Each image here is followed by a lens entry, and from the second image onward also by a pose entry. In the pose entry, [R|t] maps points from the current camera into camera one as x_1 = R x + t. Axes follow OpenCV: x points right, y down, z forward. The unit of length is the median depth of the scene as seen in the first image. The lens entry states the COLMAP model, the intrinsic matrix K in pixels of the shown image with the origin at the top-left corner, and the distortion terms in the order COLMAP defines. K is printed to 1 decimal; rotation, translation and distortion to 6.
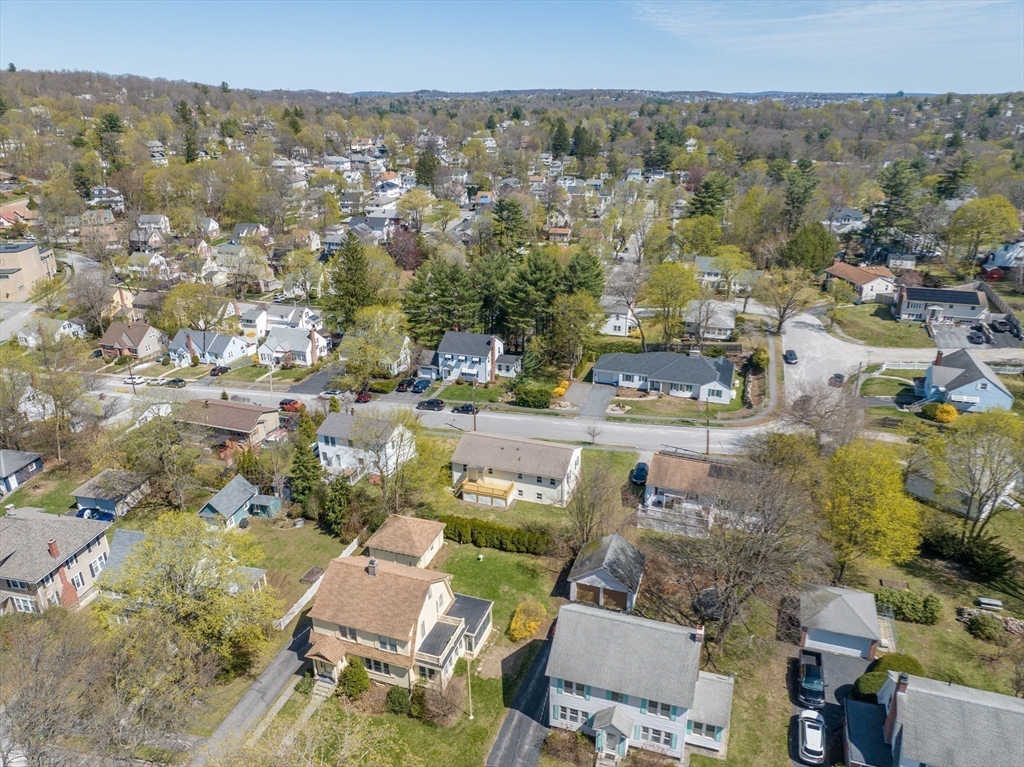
lens RADIAL K [[732.0, 0, 512.0], [0, 732.0, 383.5], [0, 0, 1]] dist [-0.022020, -0.004845]
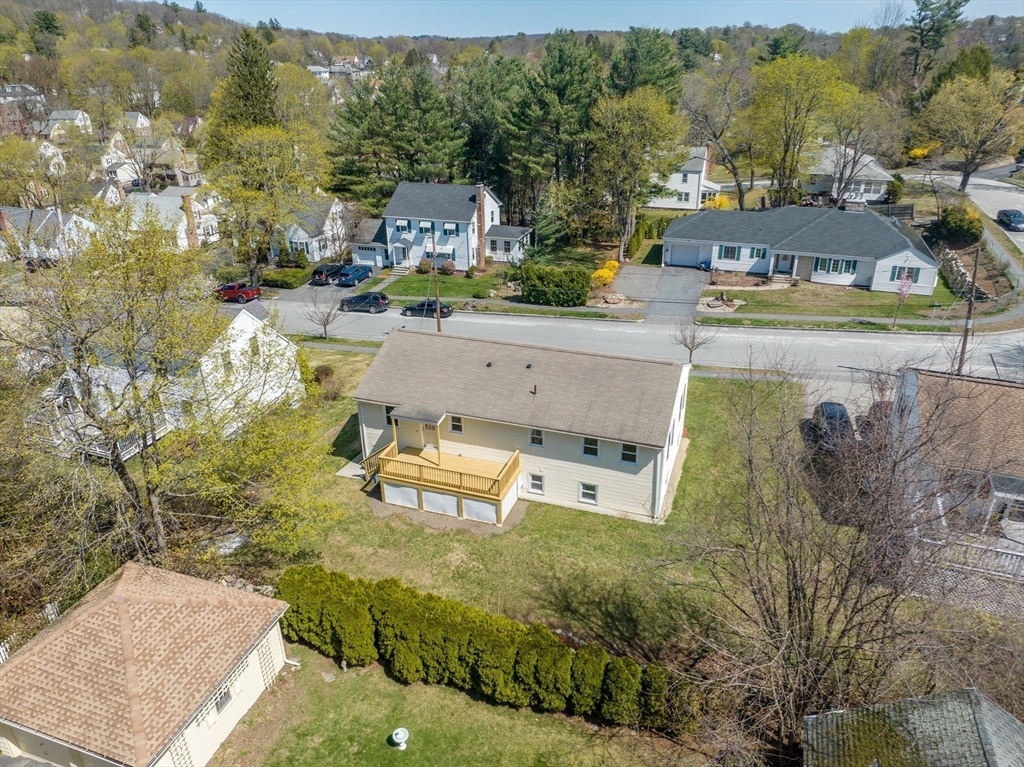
lens RADIAL K [[732.0, 0, 512.0], [0, 732.0, 383.5], [0, 0, 1]] dist [-0.022020, -0.004845]
pose [[0.999975, -0.003776, -0.006030, 0.000802], [0.004138, 0.998112, 0.061283, 0.055661], [0.005787, -0.061306, 0.998102, 0.458870]]
